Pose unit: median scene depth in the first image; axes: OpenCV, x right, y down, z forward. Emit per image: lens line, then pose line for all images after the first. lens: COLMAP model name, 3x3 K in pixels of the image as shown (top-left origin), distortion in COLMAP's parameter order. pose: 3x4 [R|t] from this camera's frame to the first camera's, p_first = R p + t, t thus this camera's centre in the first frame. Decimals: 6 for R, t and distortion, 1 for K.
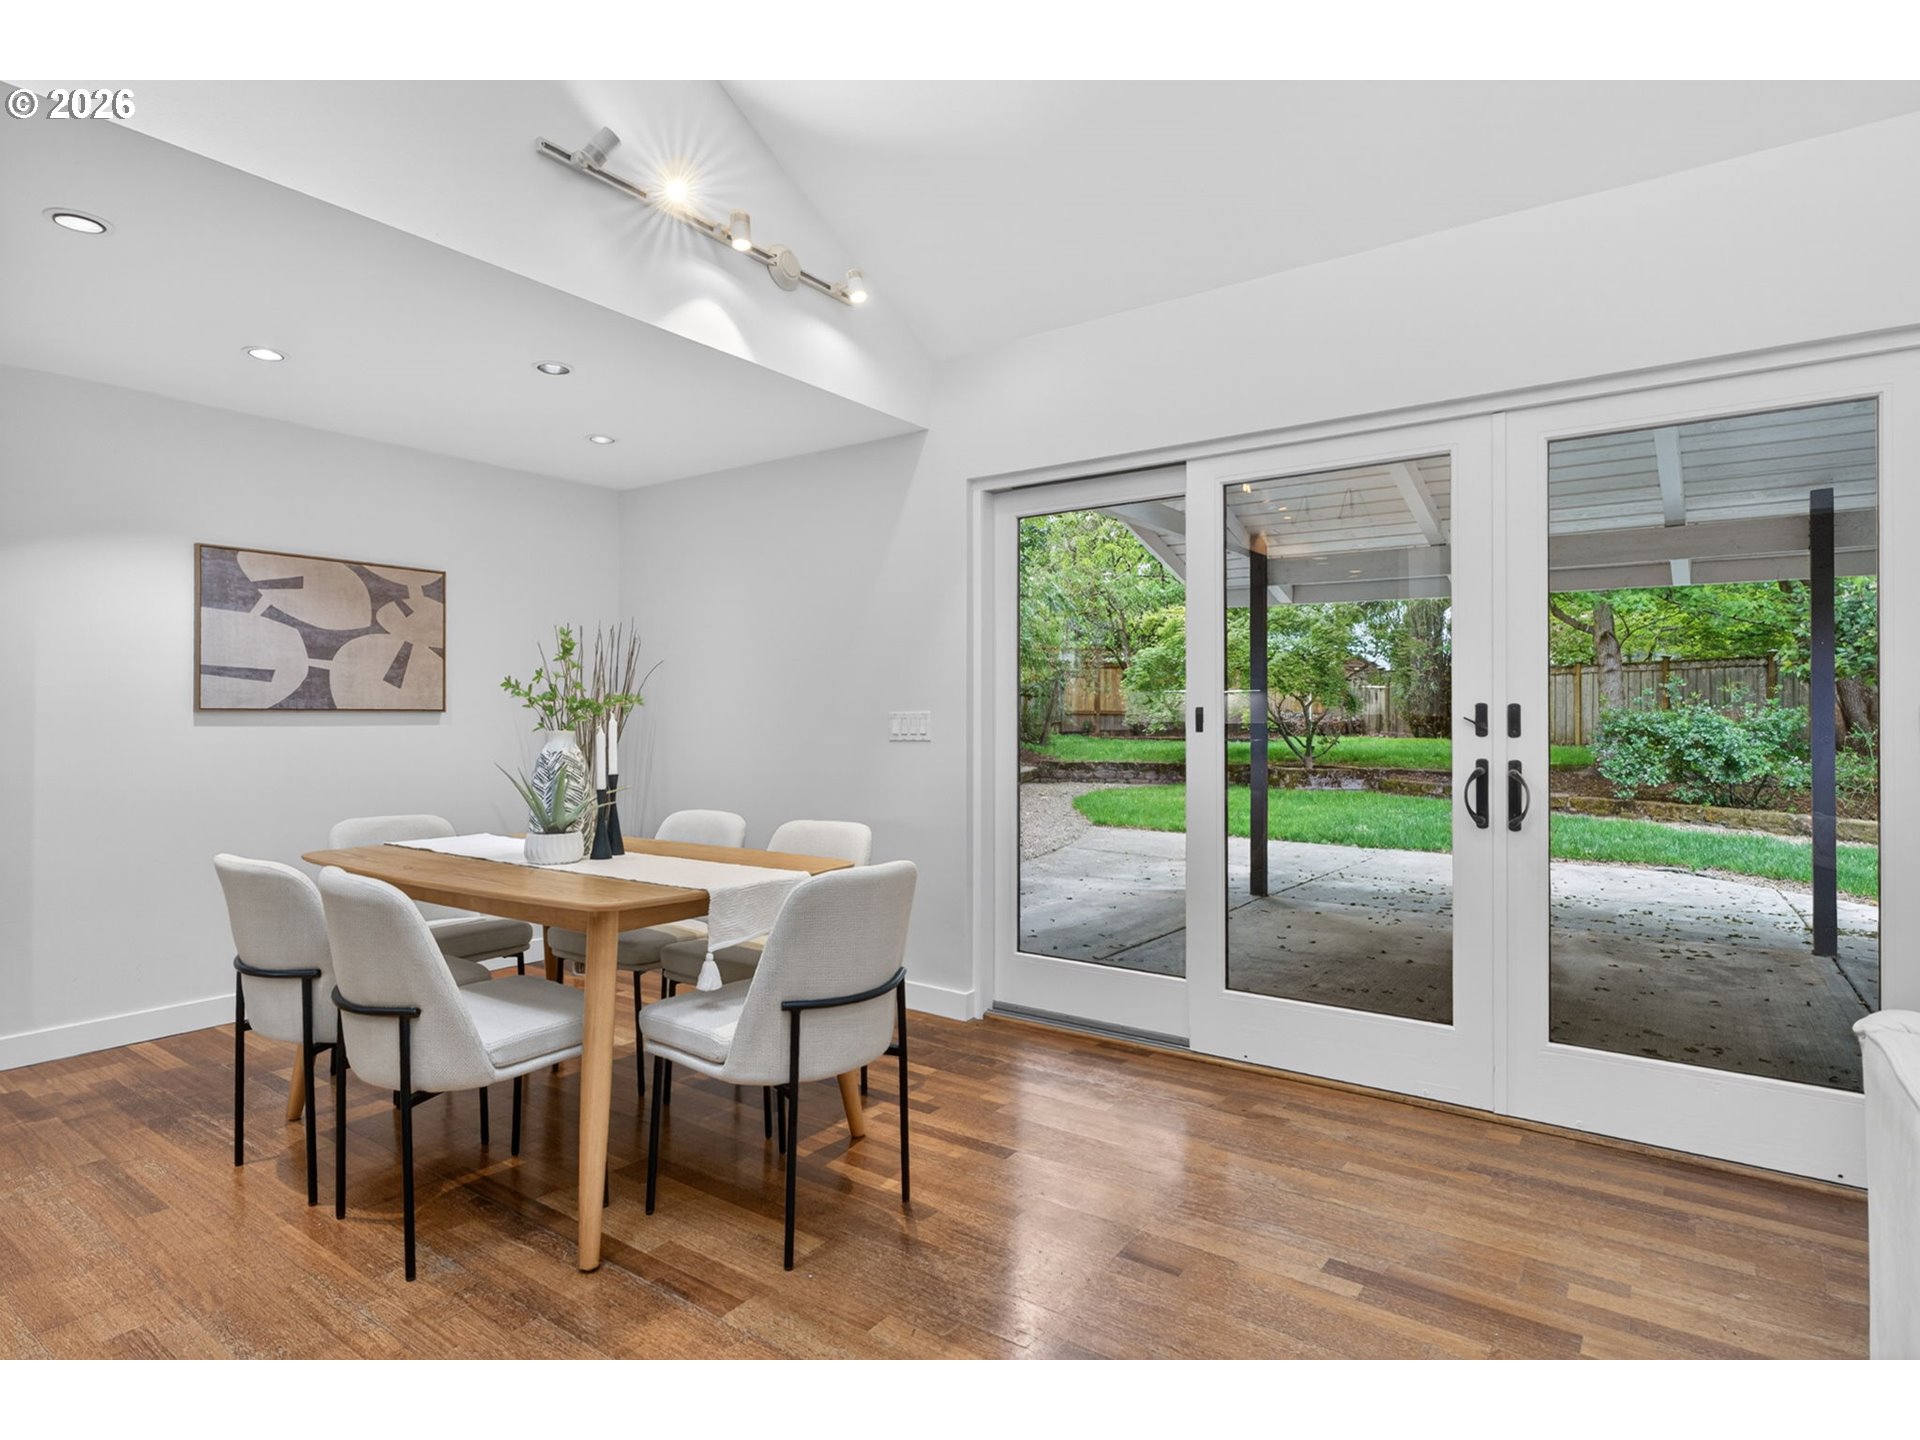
lens RADIAL K [[1049.5, 0, 942.3], [0, 1049.5, 716.6], [0, 0, 1]] dist [-0.005442, 0.000507]
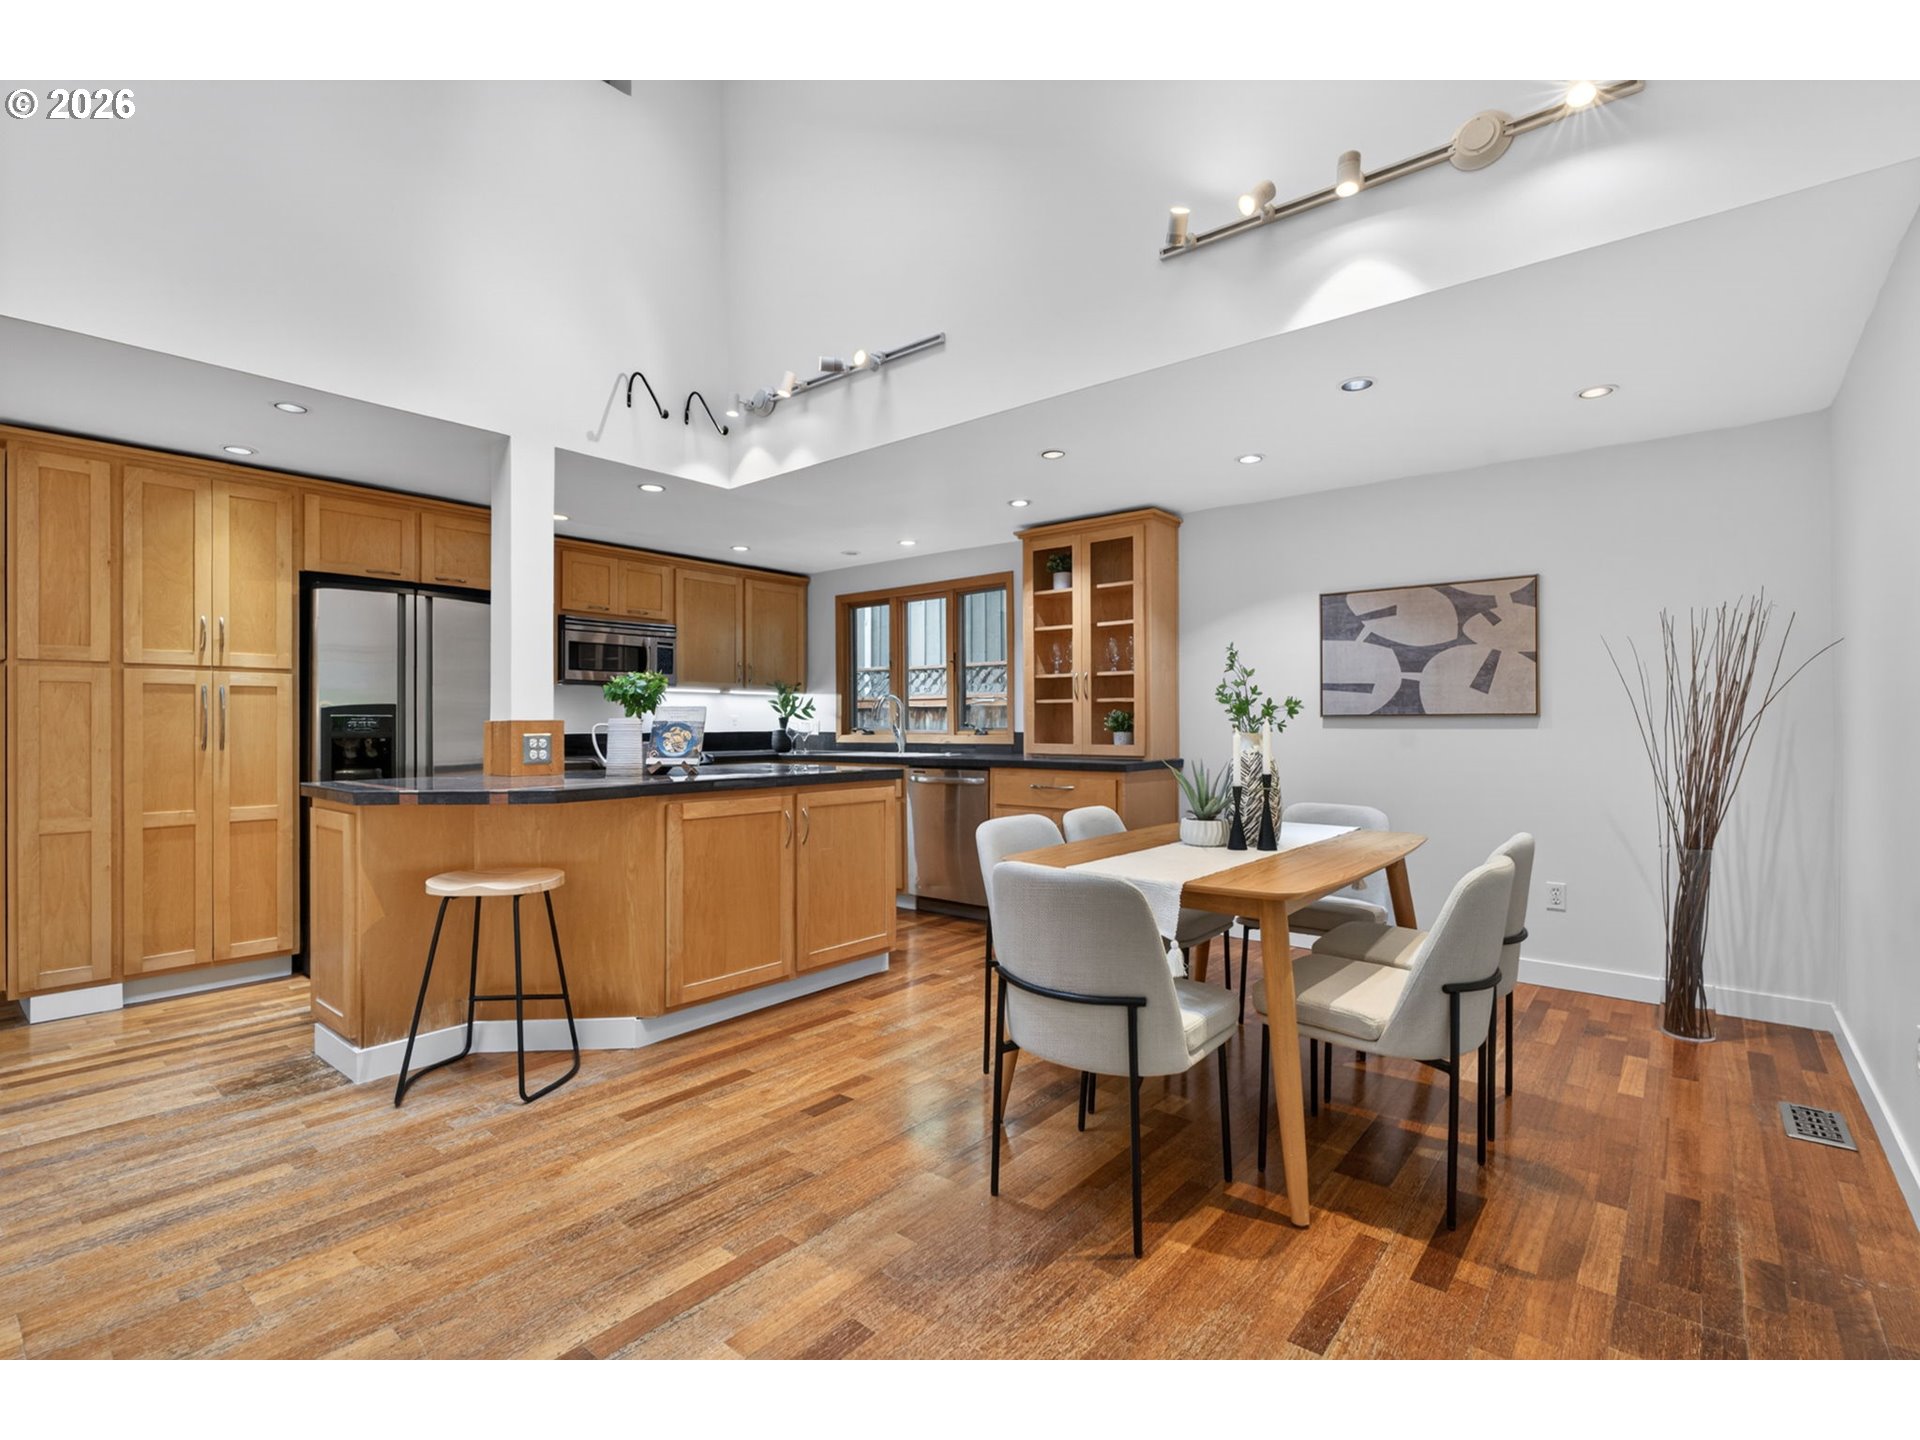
lens RADIAL K [[907.4, 0, 946.3], [0, 907.4, 727.3], [0, 0, 1]] dist [0.000378, -0.000783]
pose [[-0.074286, 0.003030, -0.997232, 0.481520], [0.001890, 0.999994, 0.002897, 0.003320], [0.997235, -0.001670, -0.074292, 0.571491]]
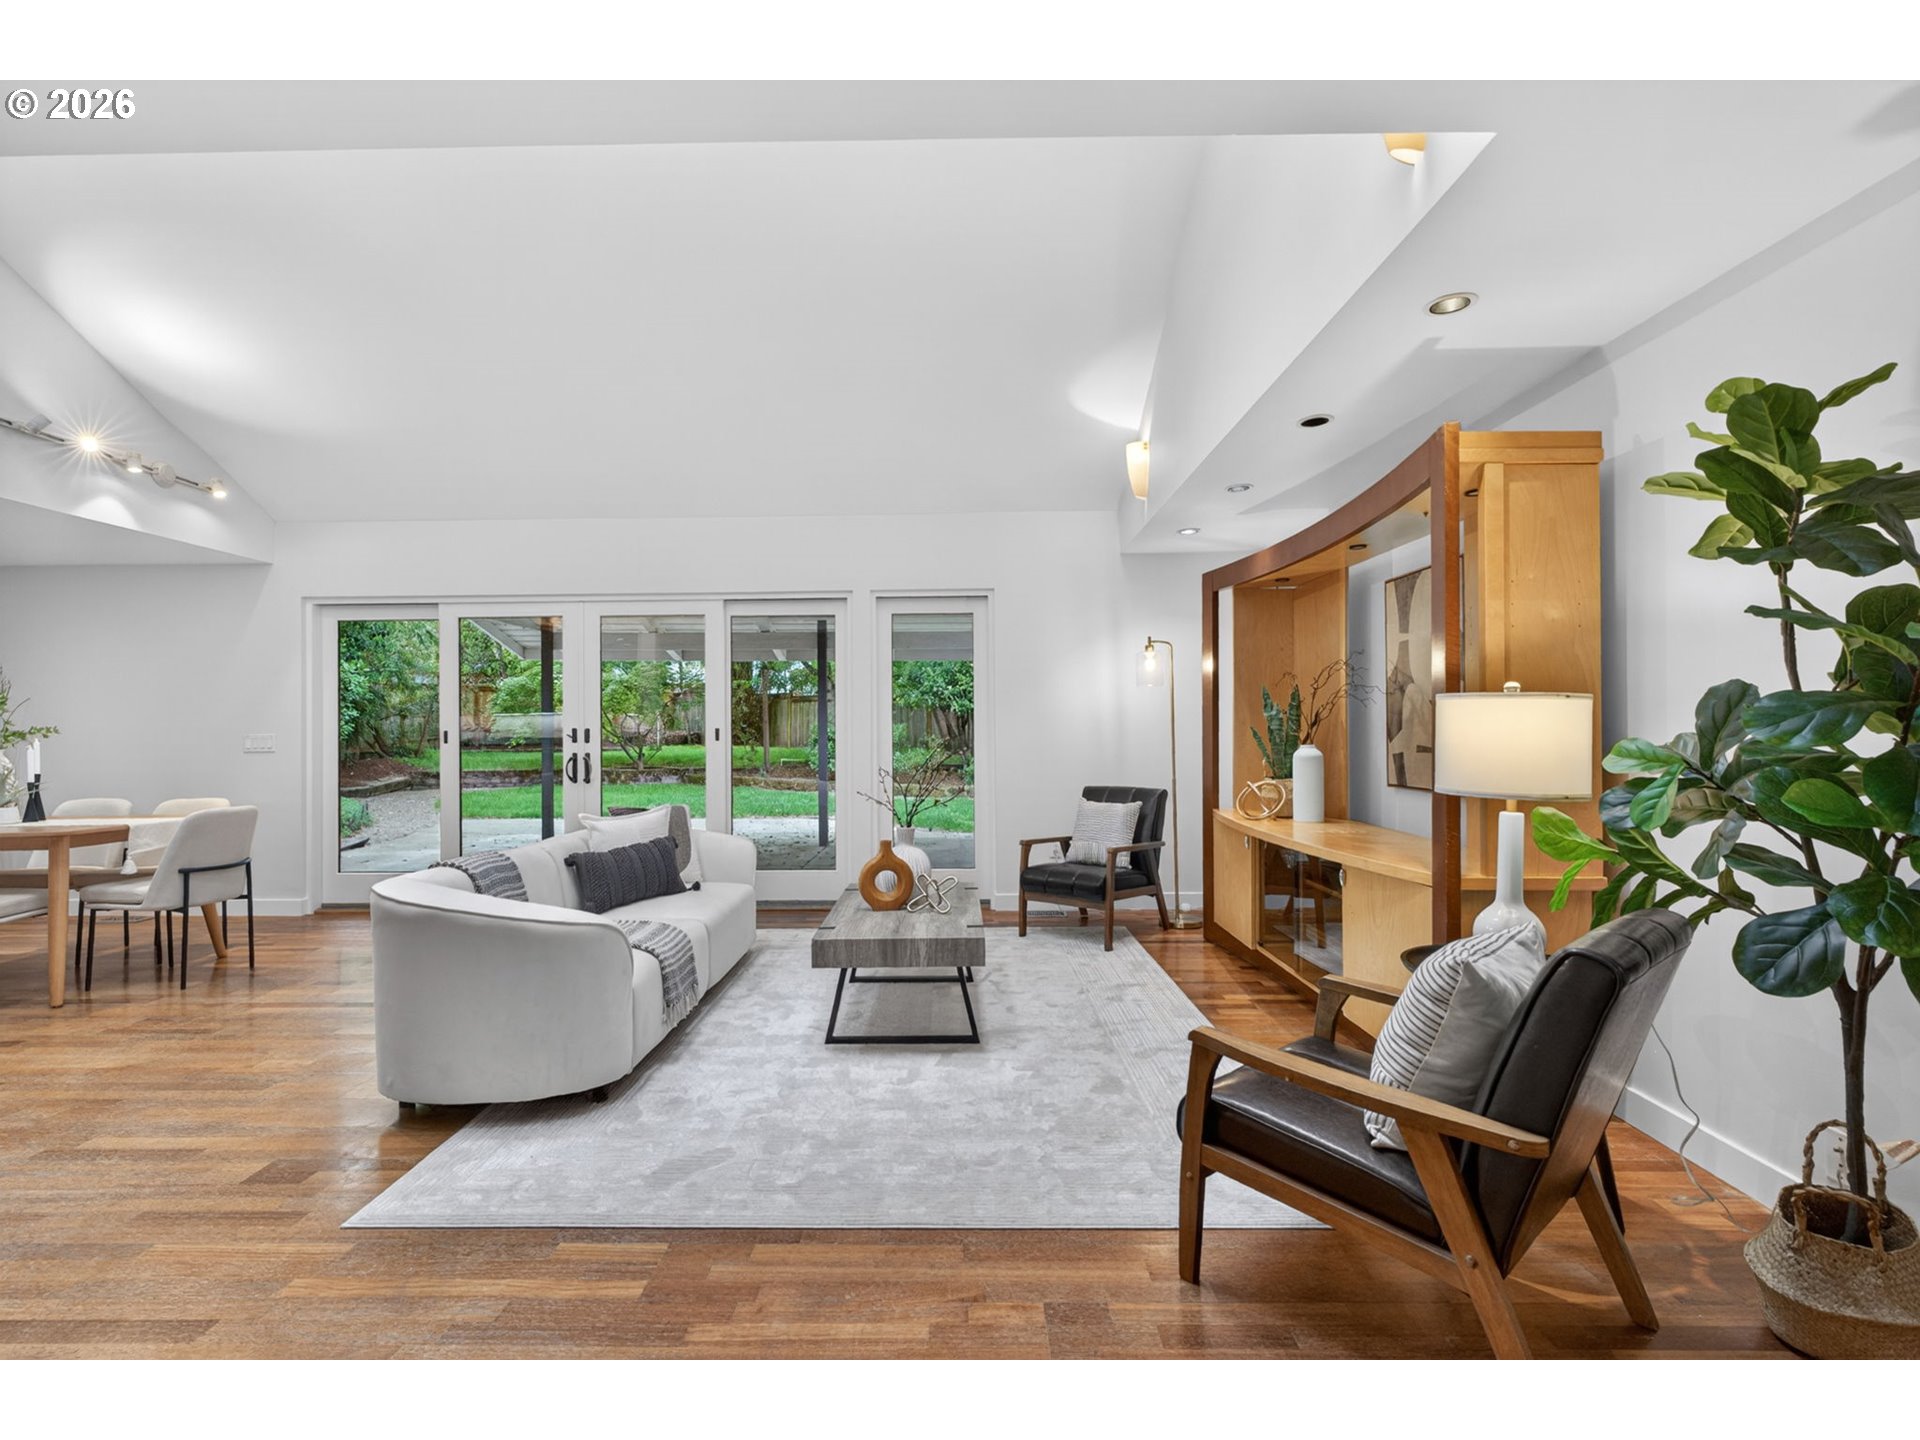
lens RADIAL K [[907.4, 0, 952.3], [0, 907.4, 723.3], [0, 0, 1]] dist [0.000378, -0.000783]
pose [[0.821915, -0.004264, 0.569594, 0.055296], [0.008807, 0.999948, -0.005222, -0.005257], [-0.569542, 0.009309, 0.821910, -0.844526]]
